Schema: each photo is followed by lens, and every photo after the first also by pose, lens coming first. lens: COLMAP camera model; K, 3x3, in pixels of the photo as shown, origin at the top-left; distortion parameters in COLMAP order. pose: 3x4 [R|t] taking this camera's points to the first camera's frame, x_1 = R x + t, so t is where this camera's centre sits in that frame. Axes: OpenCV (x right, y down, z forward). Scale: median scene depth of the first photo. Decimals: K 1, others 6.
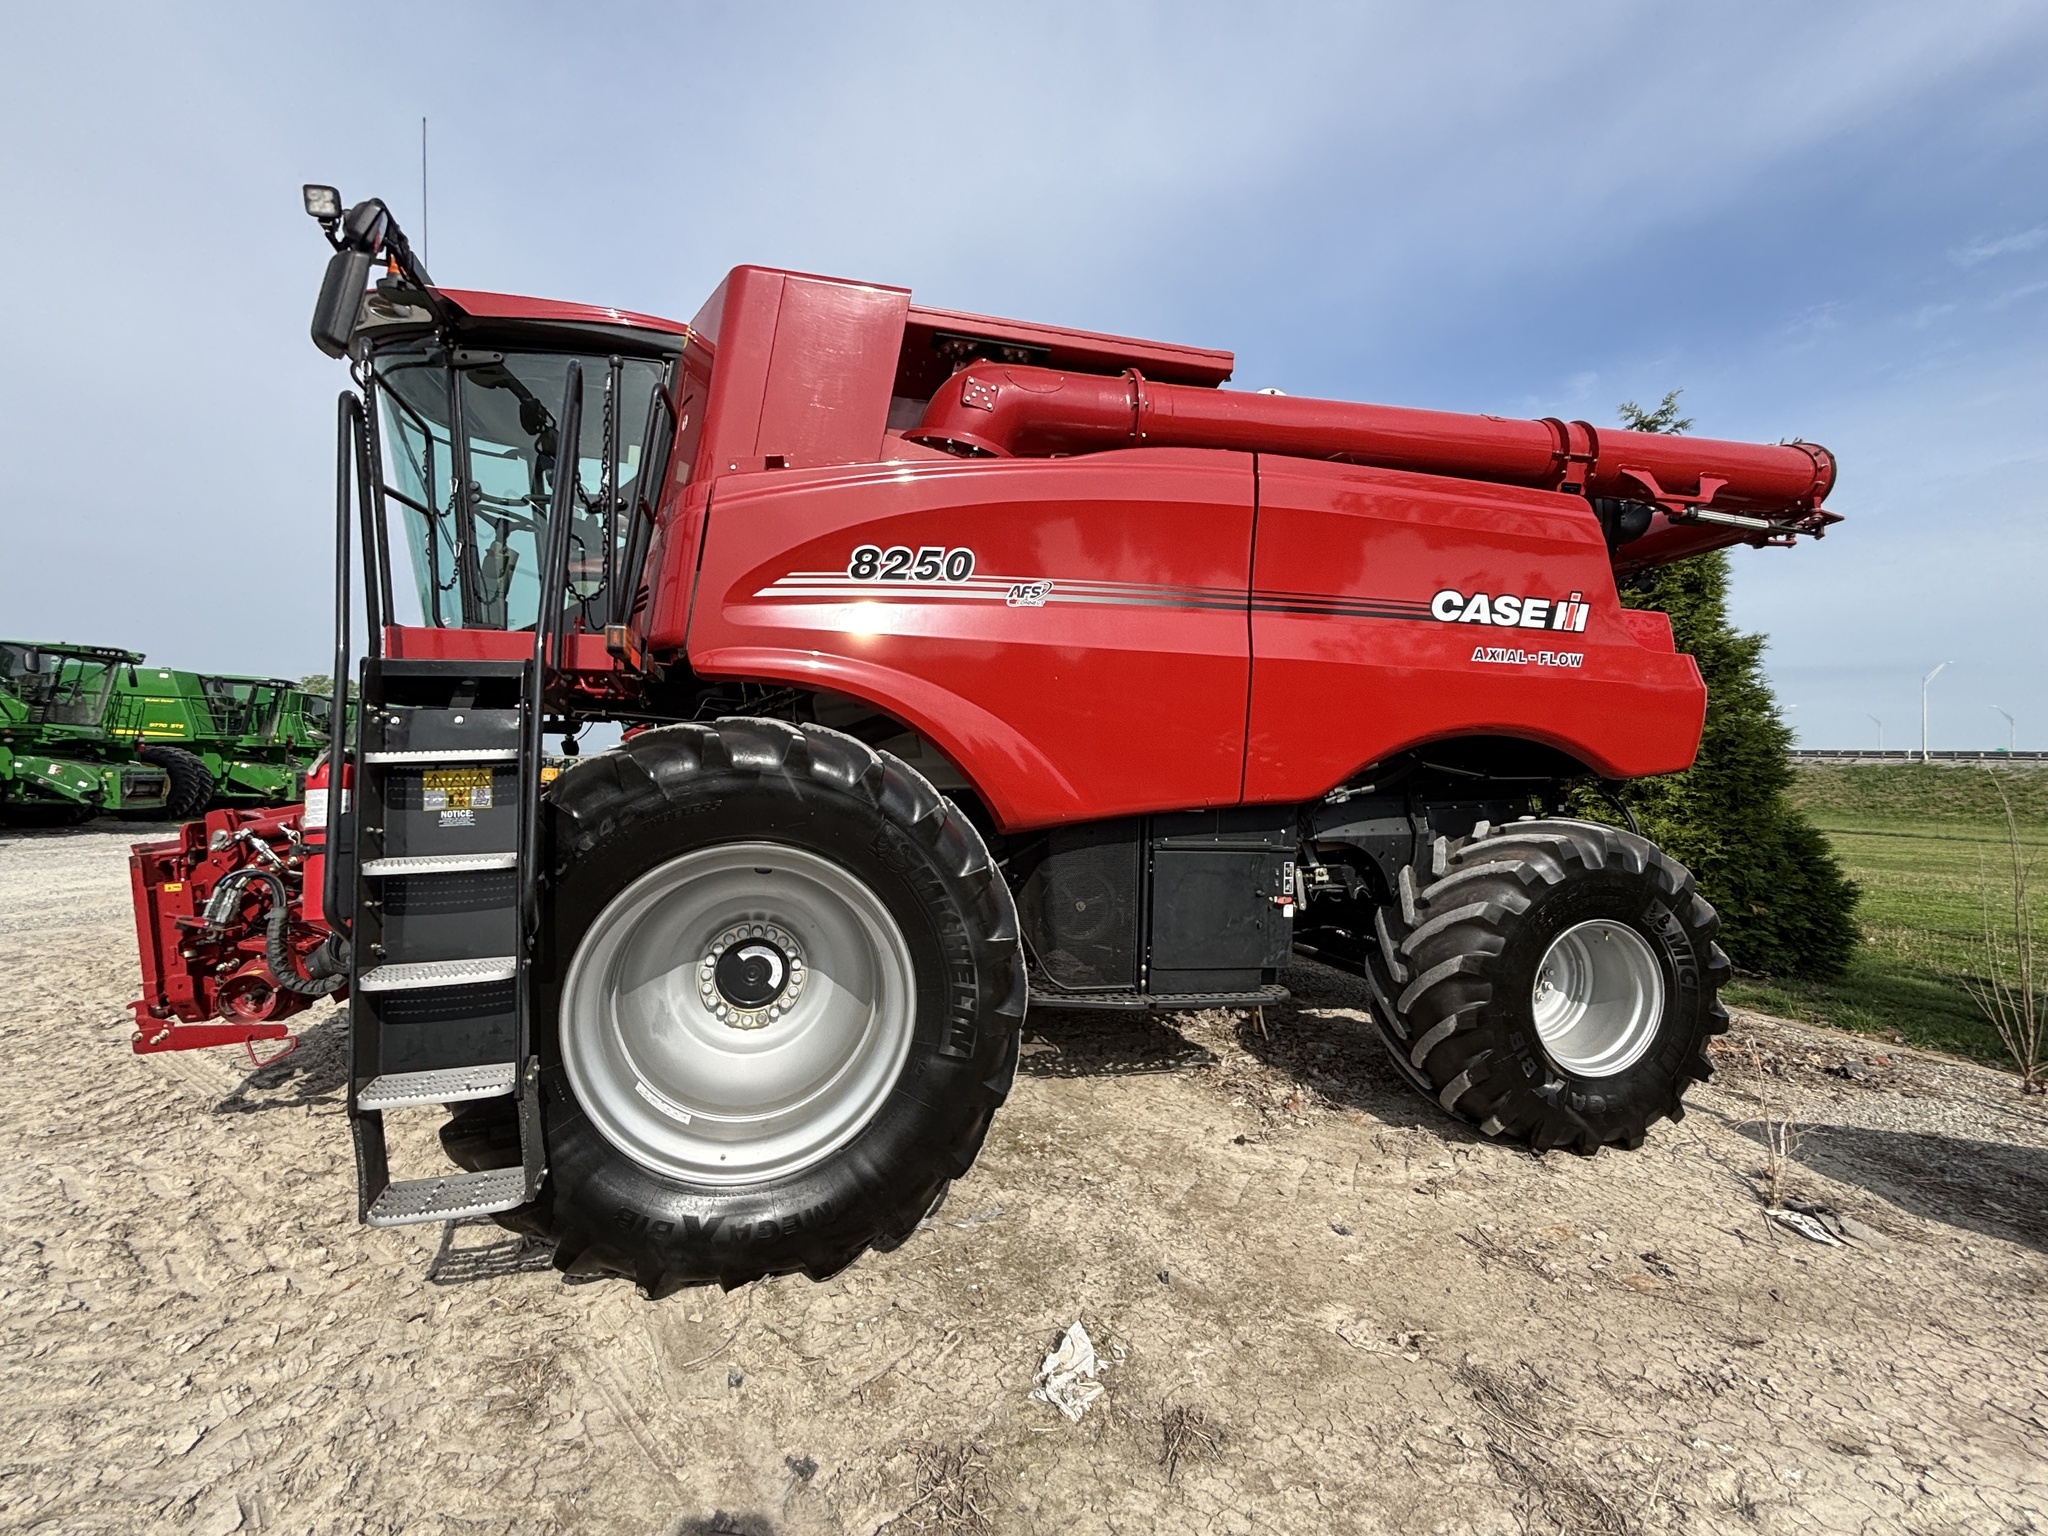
lens RADIAL K [[829.0, 0, 1016.7], [0, 829.0, 760.6], [0, 0, 1]] dist [-0.001487, 0.000259]
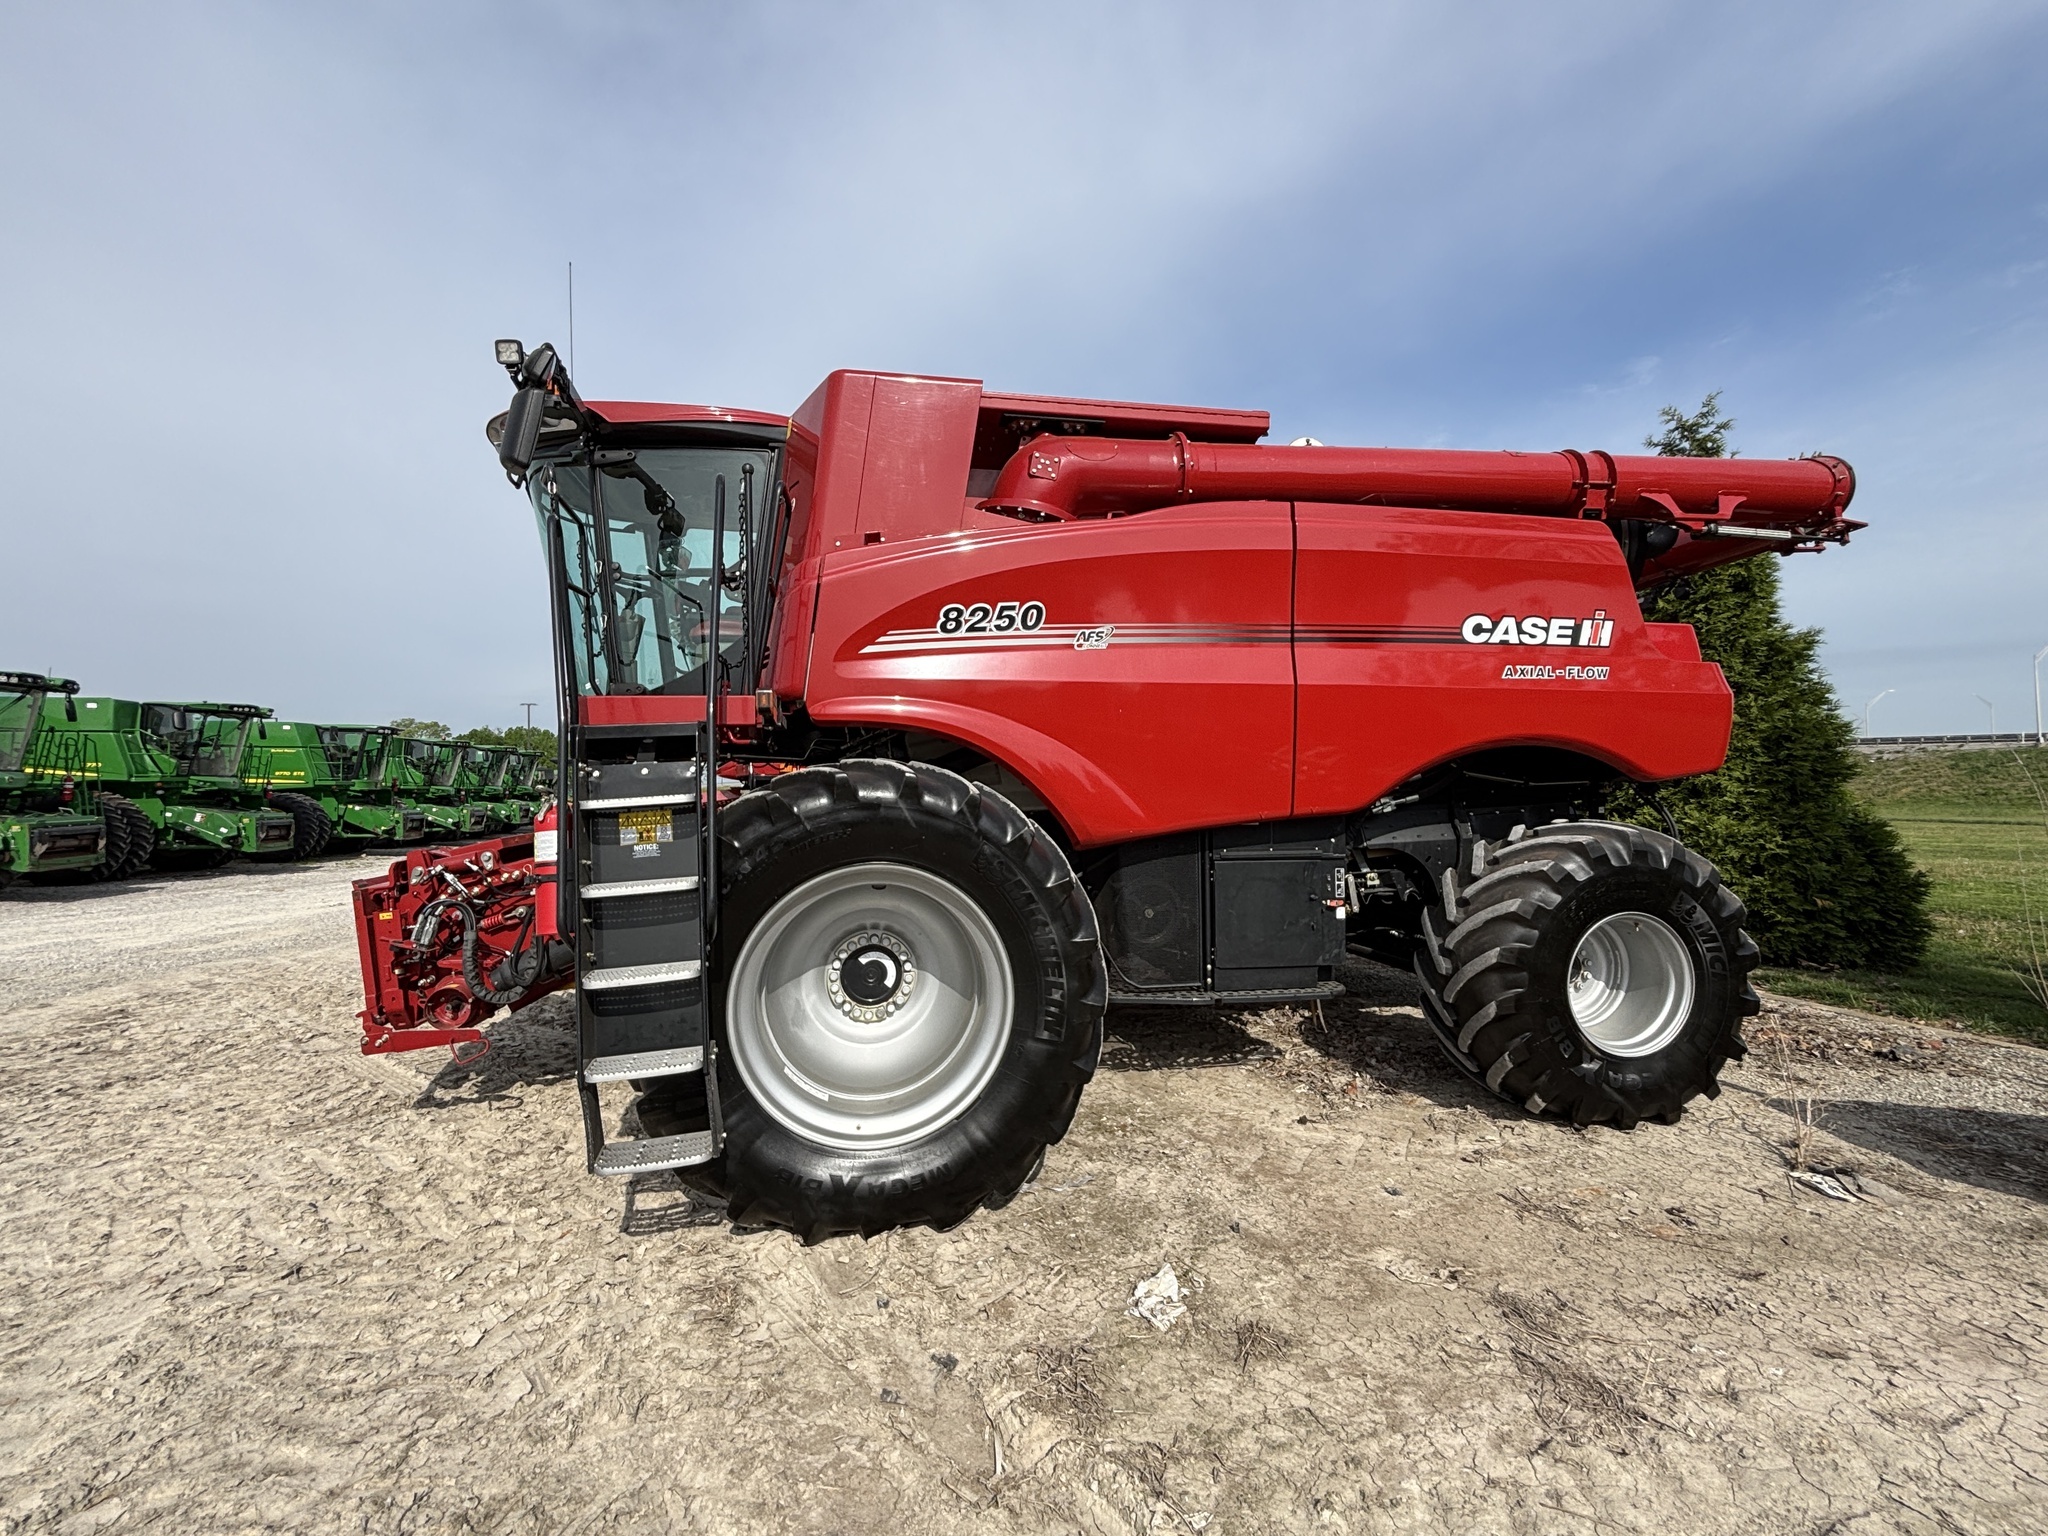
lens RADIAL K [[806.7, 0, 1032.6], [0, 806.7, 766.8], [0, 0, 1]] dist [0.002038, -0.003859]
pose [[0.997767, -0.035871, -0.056336, -0.014520], [0.034989, 0.999250, -0.016567, -0.010357], [0.056888, 0.014559, 0.998274, -0.118882]]
